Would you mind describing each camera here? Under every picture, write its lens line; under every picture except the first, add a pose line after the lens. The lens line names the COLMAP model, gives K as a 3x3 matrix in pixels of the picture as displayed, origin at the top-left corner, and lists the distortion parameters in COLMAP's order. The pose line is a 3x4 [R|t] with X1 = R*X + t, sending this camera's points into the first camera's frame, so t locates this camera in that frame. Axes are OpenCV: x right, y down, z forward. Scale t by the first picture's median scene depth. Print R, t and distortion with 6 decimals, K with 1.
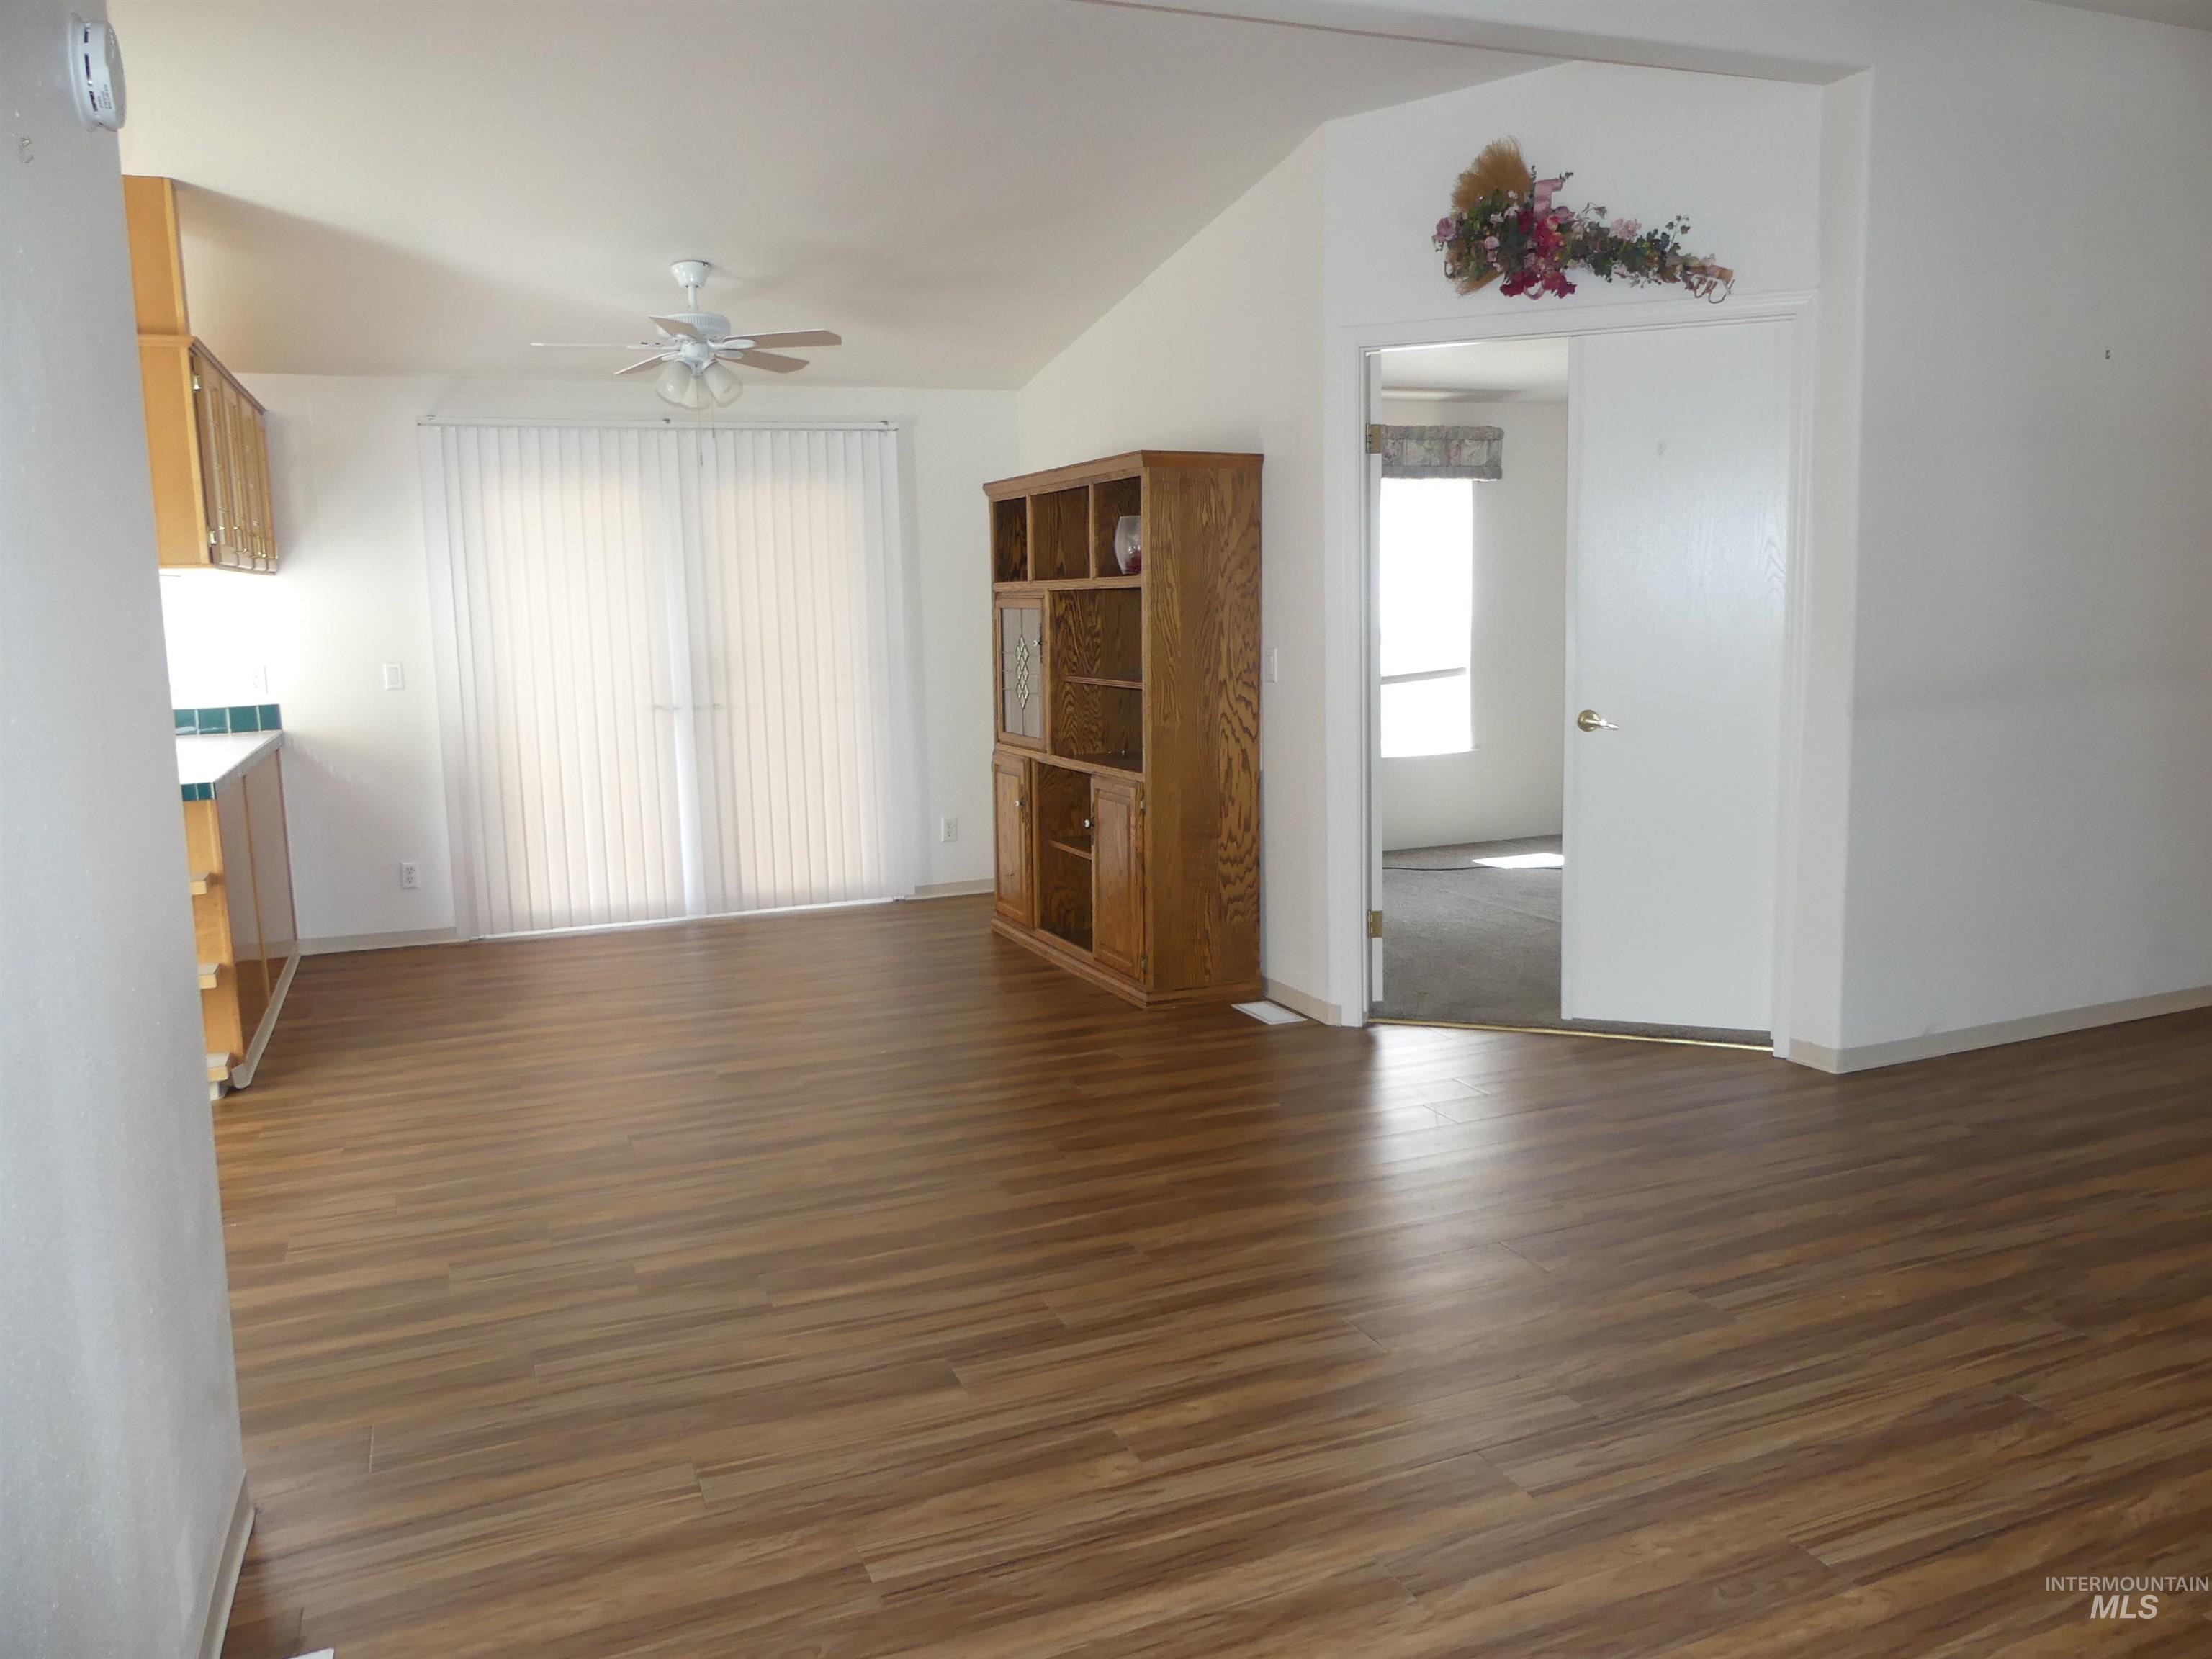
lens RADIAL K [[1636.3, 0, 1106.0], [0, 1636.3, 829.5], [0, 0, 1]] dist [-0.024912, 0.020149]
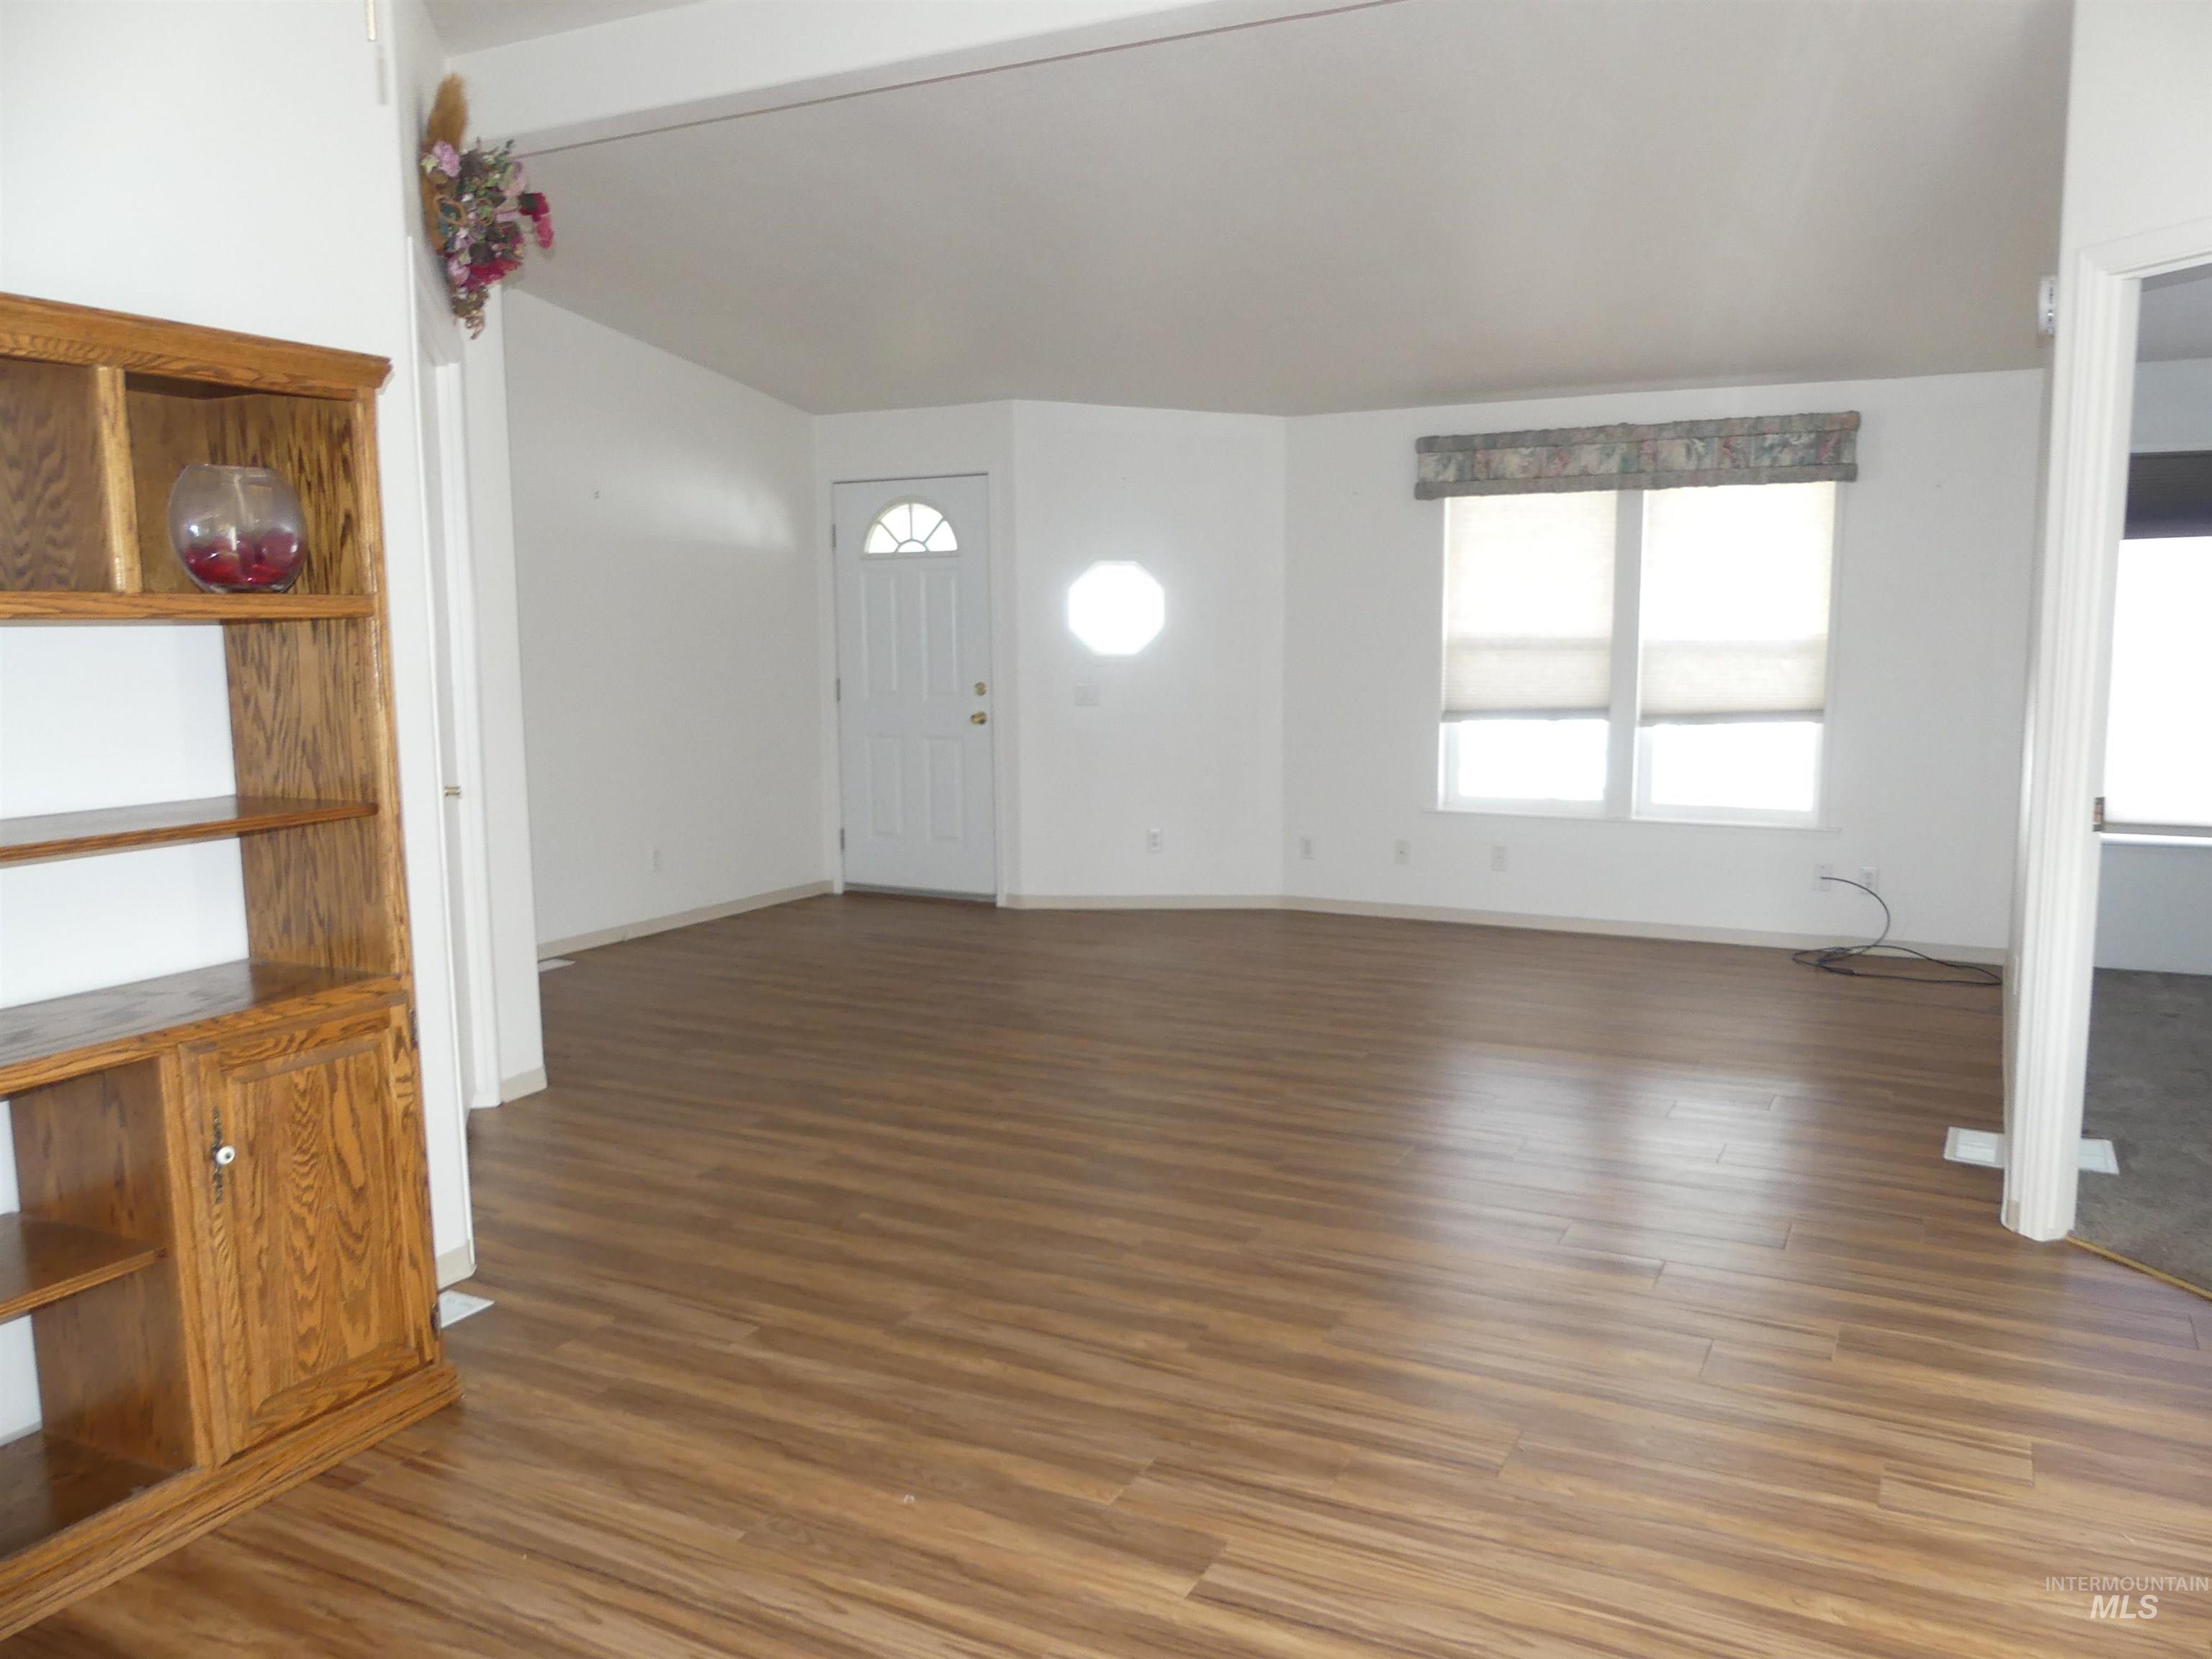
lens RADIAL K [[1636.3, 0, 1106.0], [0, 1636.3, 829.5], [0, 0, 1]] dist [-0.024912, 0.020149]
pose [[-0.641574, -0.068688, 0.763980, -0.646913], [0.125304, 0.973219, 0.192728, -0.191376], [-0.756758, 0.219379, -0.615785, 1.418620]]
